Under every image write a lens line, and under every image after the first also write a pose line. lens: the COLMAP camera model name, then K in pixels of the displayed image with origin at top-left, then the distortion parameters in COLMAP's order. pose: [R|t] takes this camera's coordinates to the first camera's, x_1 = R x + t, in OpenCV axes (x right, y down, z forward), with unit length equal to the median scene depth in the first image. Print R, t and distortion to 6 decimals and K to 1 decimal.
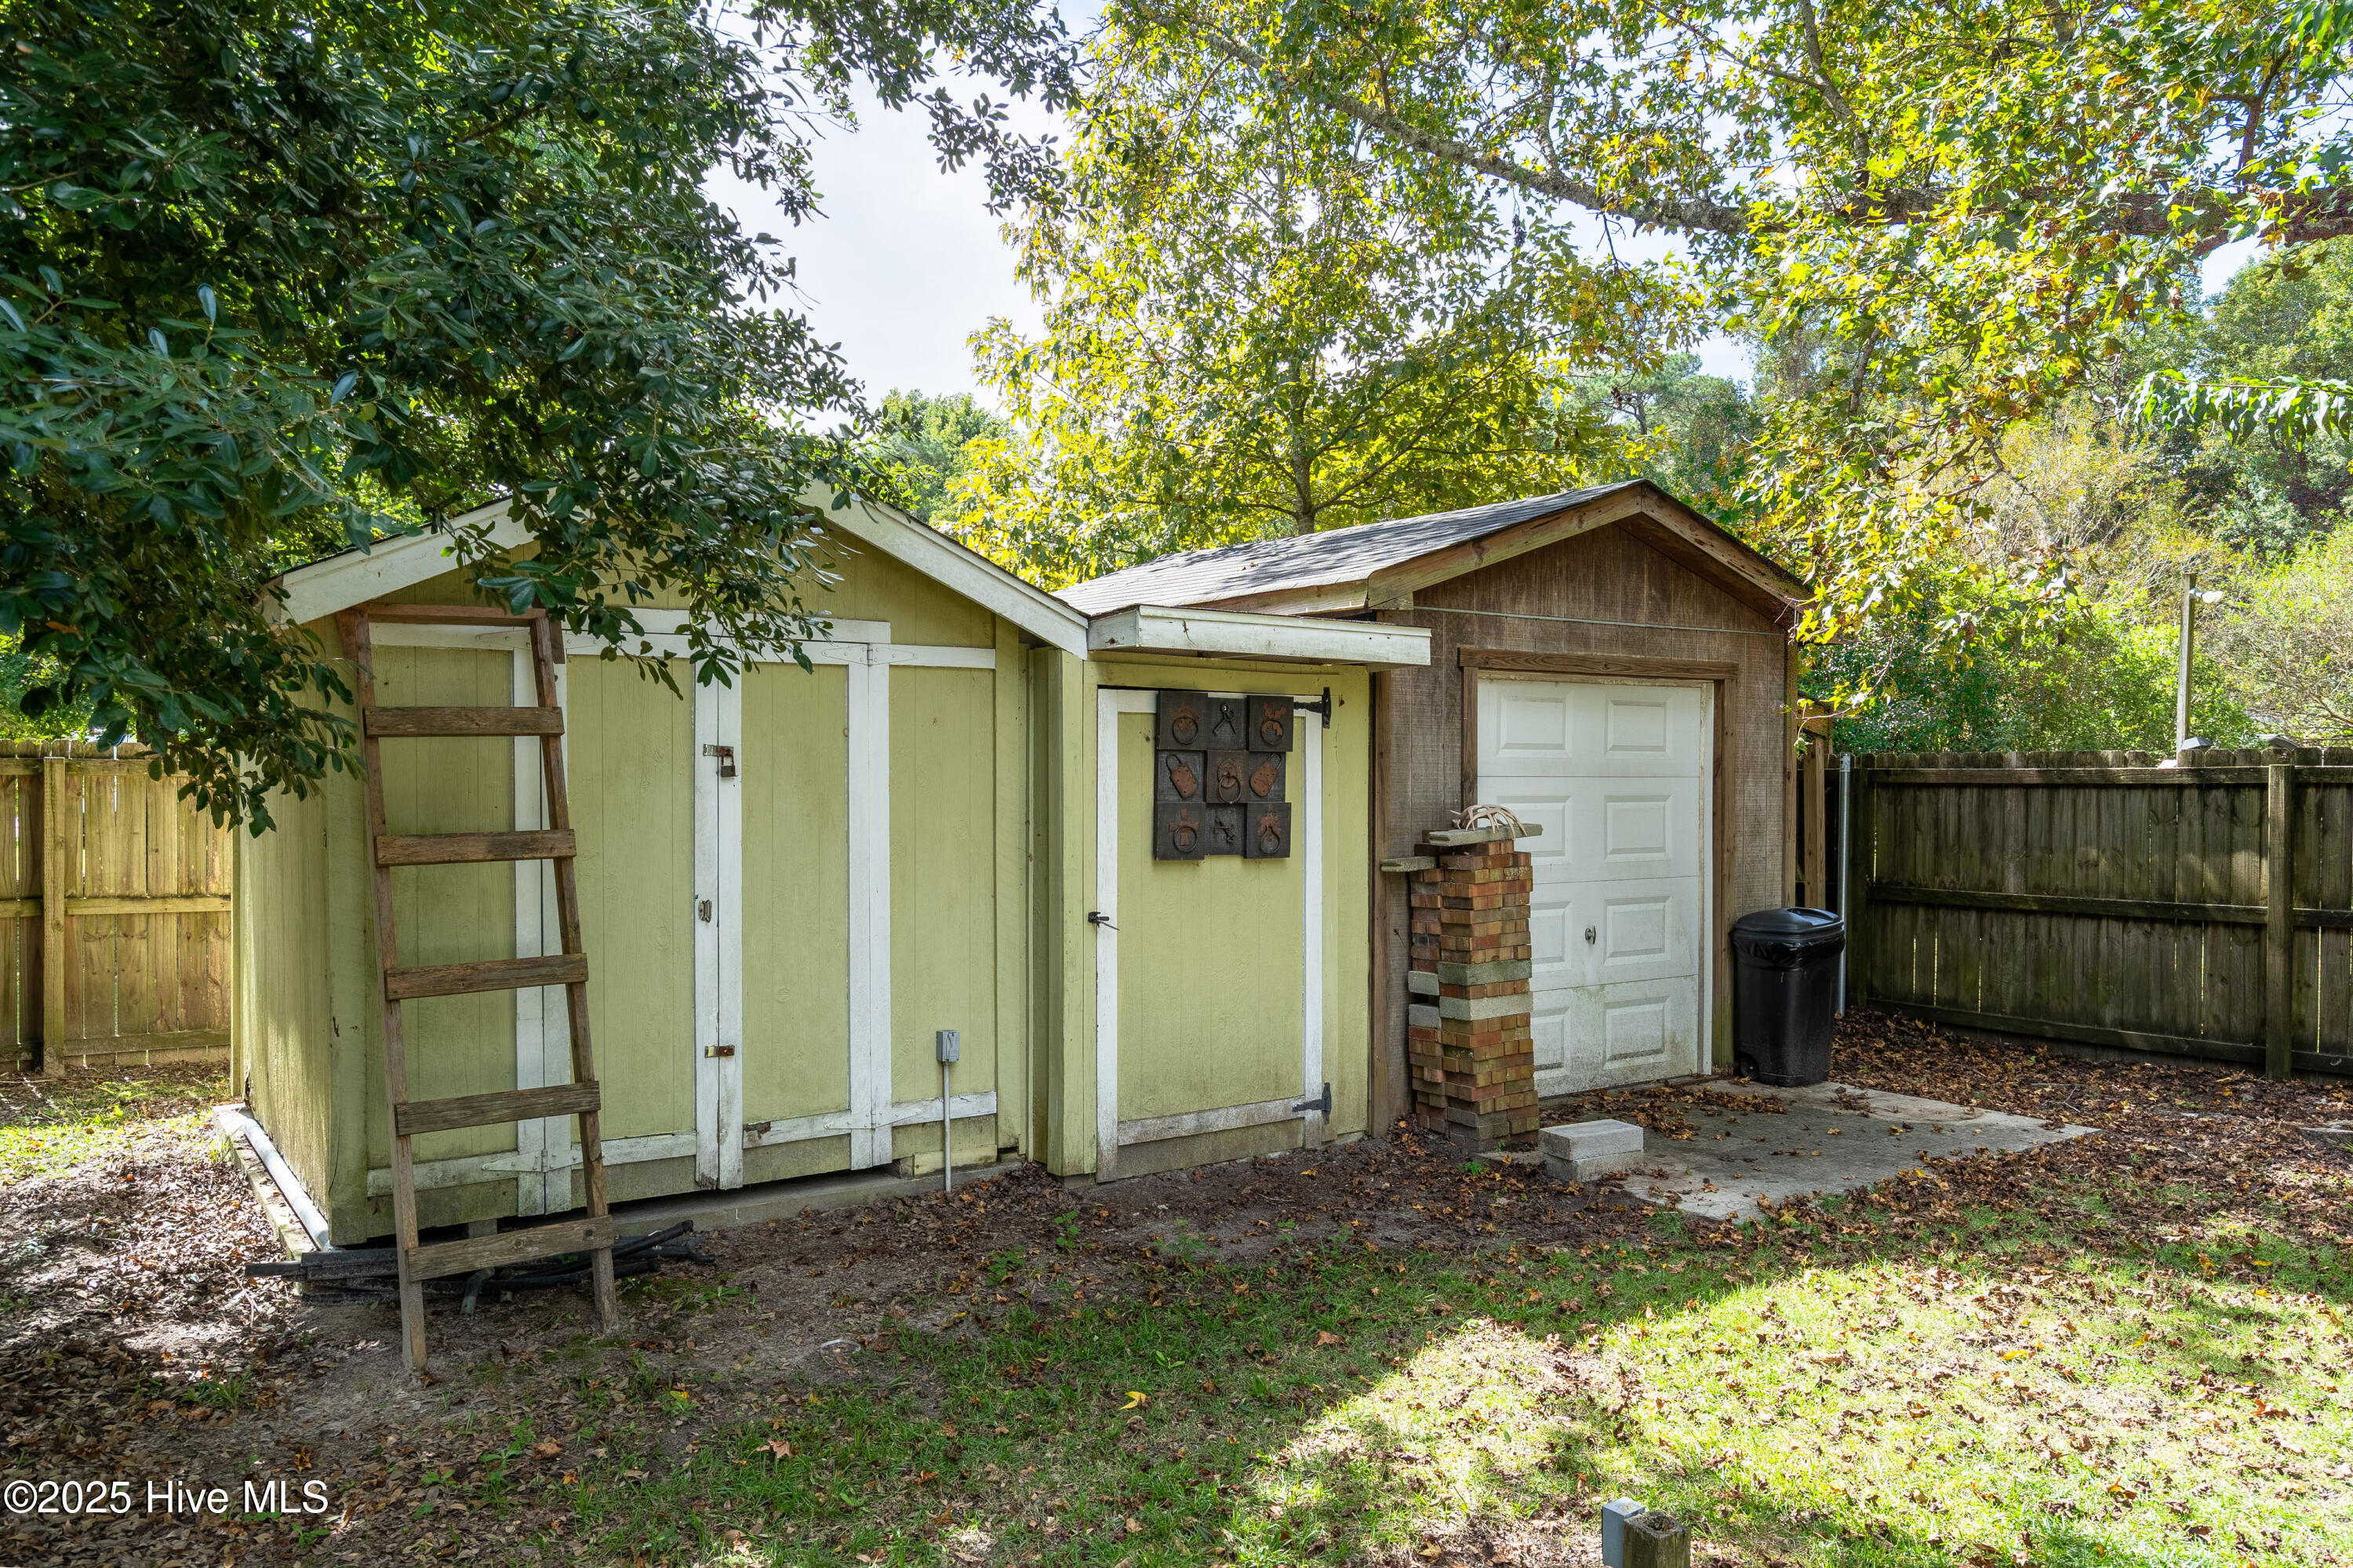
lens RADIAL K [[1728.3, 0, 1177.9], [0, 1728.3, 785.1], [0, 0, 1]] dist [-0.003946, -0.000287]
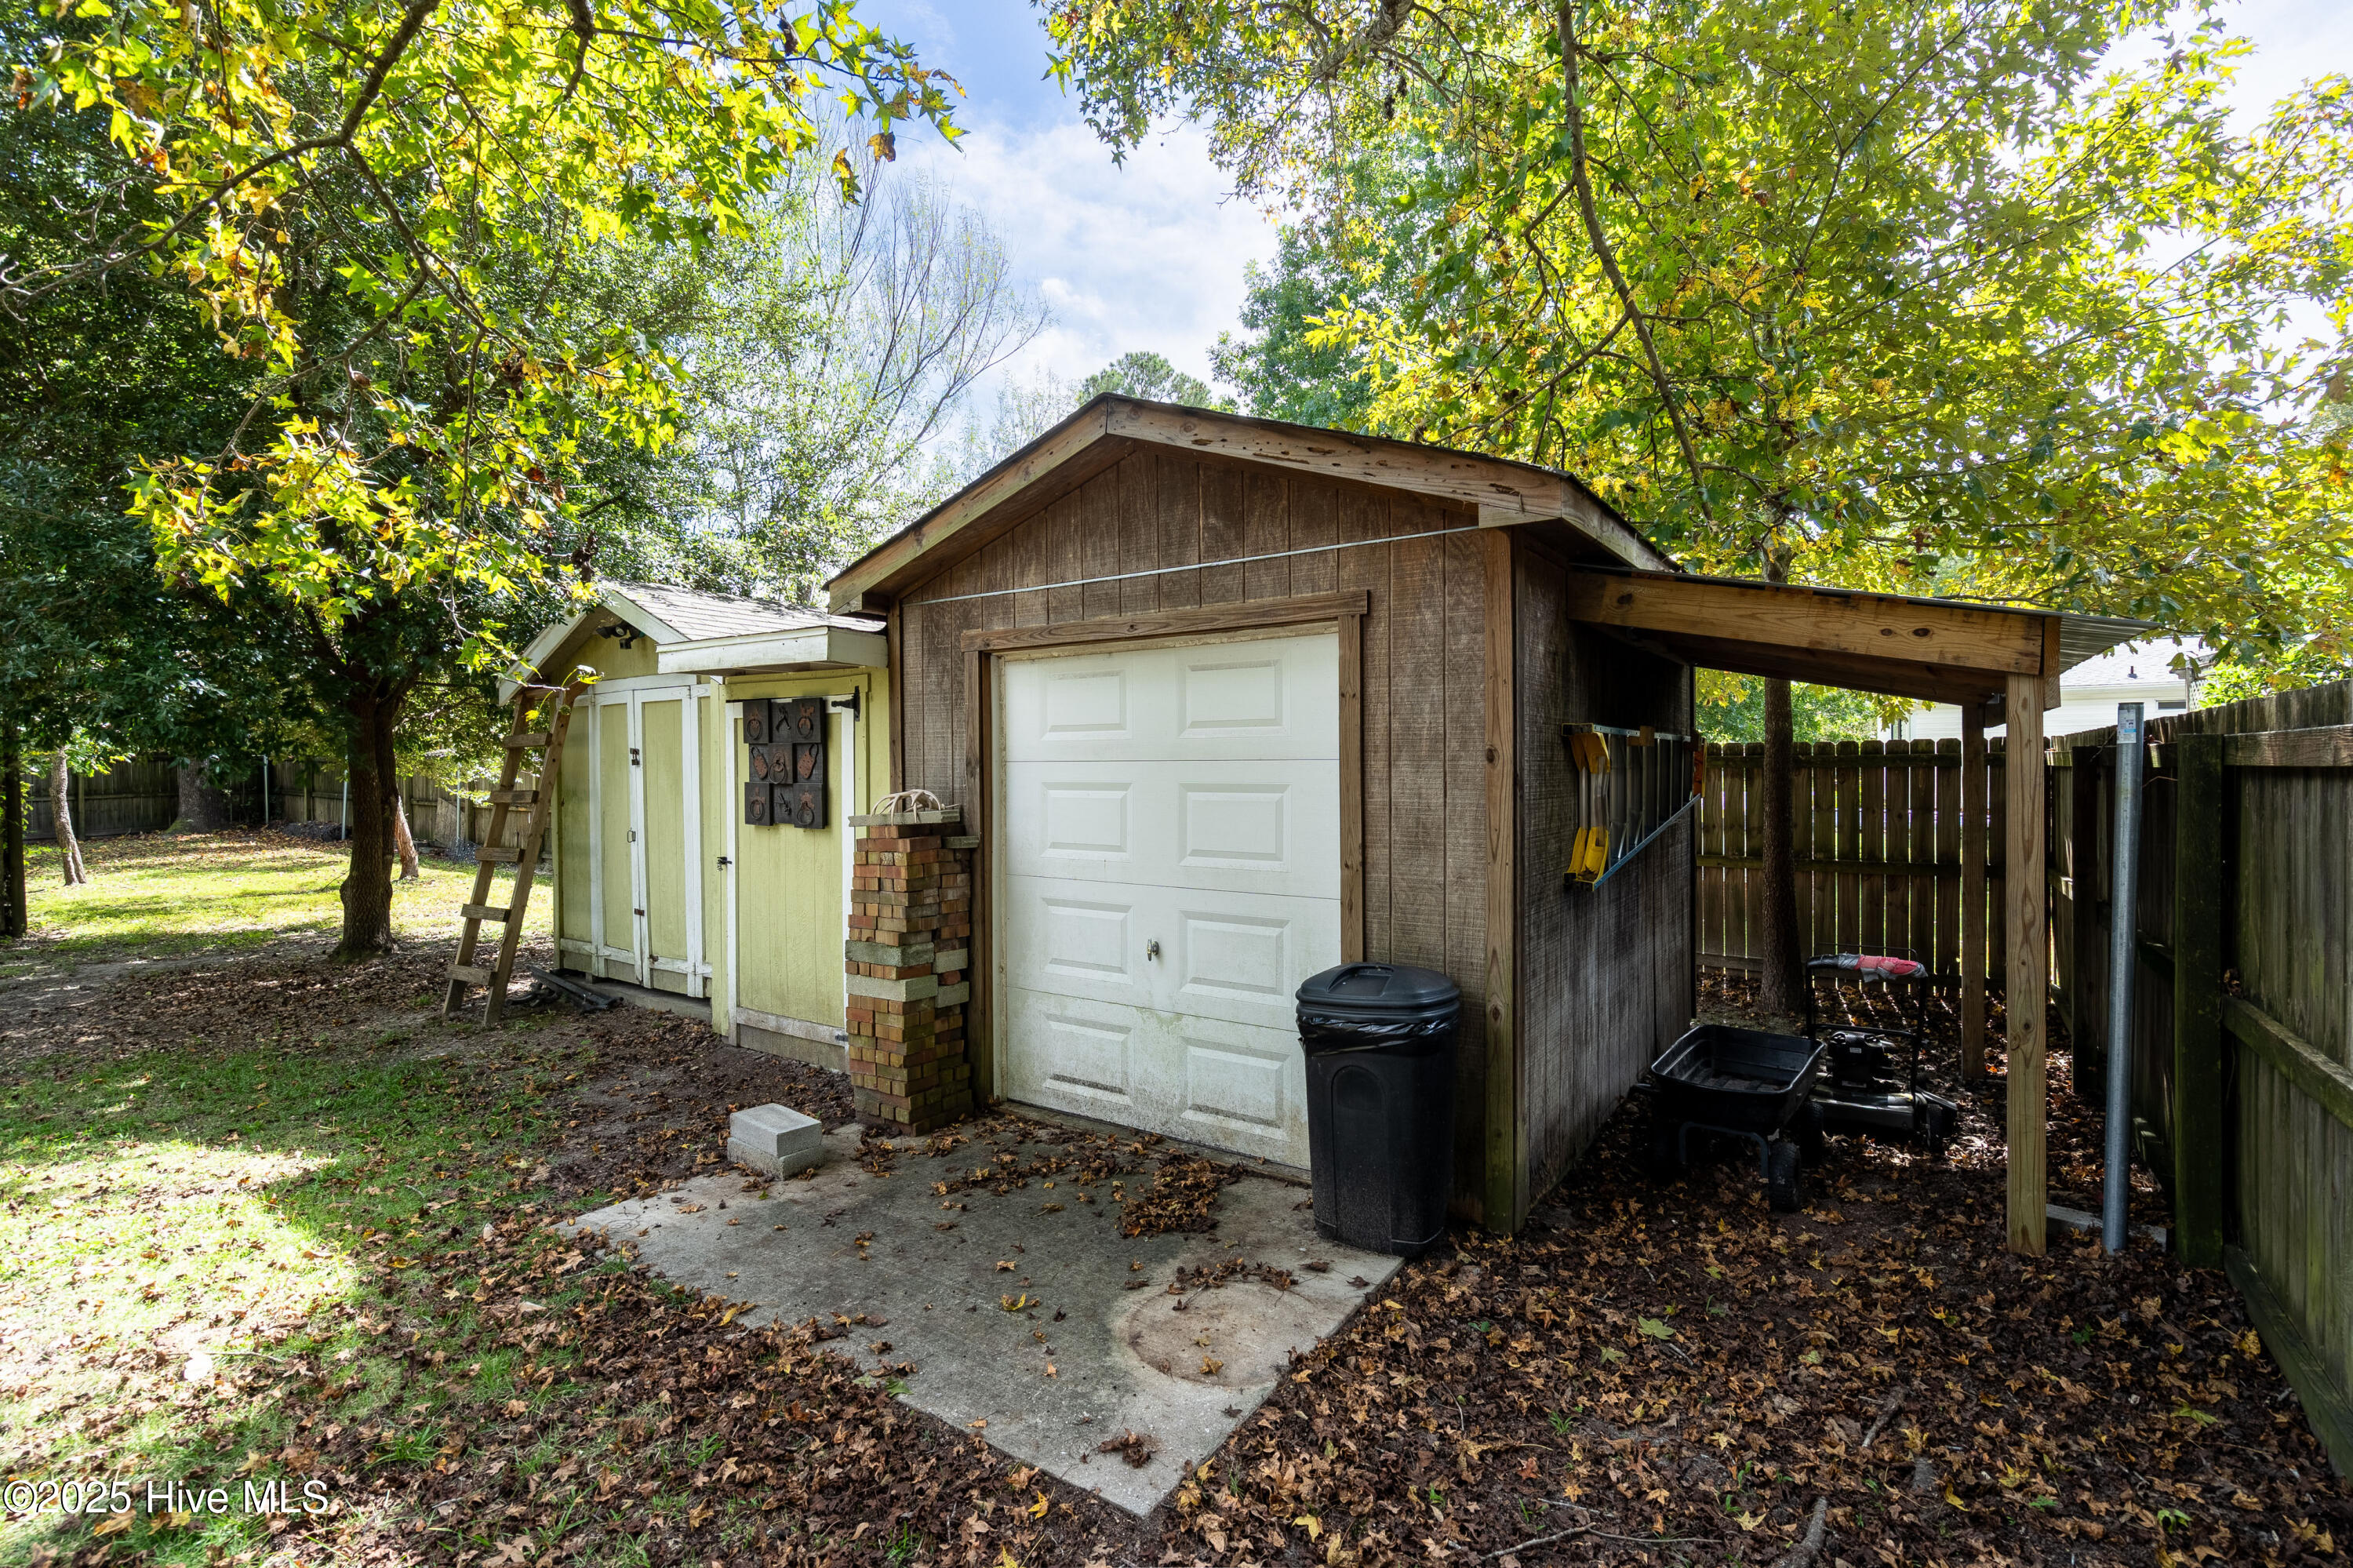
lens RADIAL K [[1078.9, 0, 1178.2], [0, 1078.9, 779.9], [0, 0, 1]] dist [0.000082, -0.000109]
pose [[0.323378, 0.005407, -0.946255, 0.855138], [-0.005142, 0.999979, 0.003956, 0.002964], [0.946256, 0.003586, 0.323399, 0.977319]]
